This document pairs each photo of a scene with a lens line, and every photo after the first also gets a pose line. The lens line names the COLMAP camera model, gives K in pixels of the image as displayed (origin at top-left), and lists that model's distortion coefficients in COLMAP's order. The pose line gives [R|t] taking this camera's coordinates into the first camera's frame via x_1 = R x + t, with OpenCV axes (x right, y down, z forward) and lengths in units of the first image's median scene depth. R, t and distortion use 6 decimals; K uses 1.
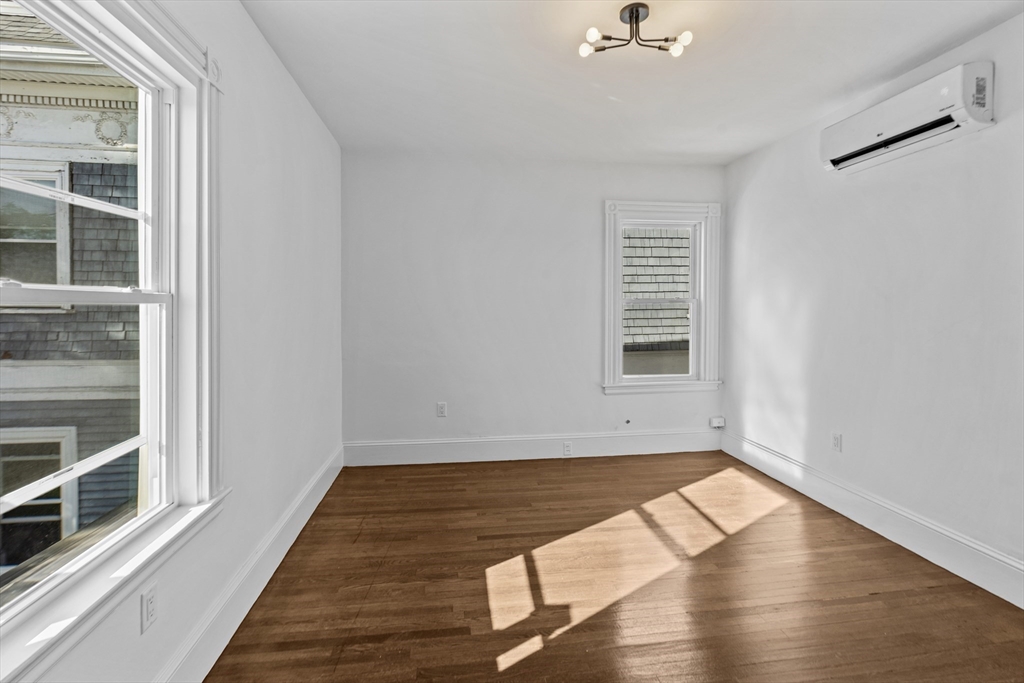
lens RADIAL K [[461.5, 0, 510.4], [0, 461.5, 325.1], [0, 0, 1]] dist [-0.004021, 0.000510]
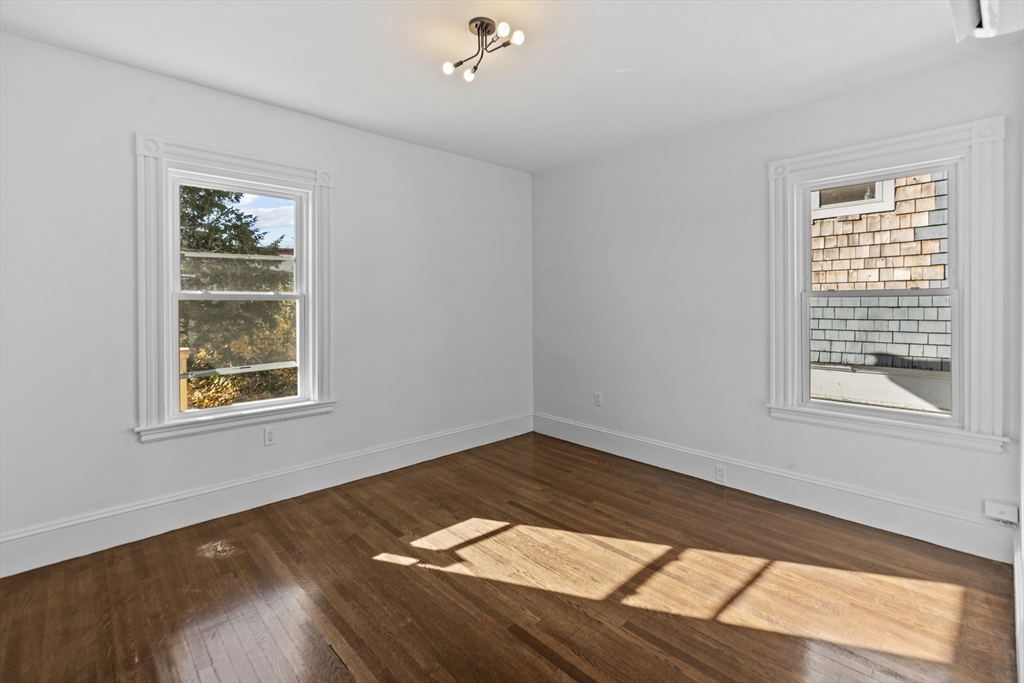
lens RADIAL K [[461.7, 0, 508.2], [0, 461.7, 316.5], [0, 0, 1]] dist [-0.004814, -0.000193]
pose [[0.583076, 0.025899, -0.812005, 0.804733], [-0.029638, 0.999505, 0.010597, -0.015983], [0.811877, 0.017887, 0.583554, 0.290057]]
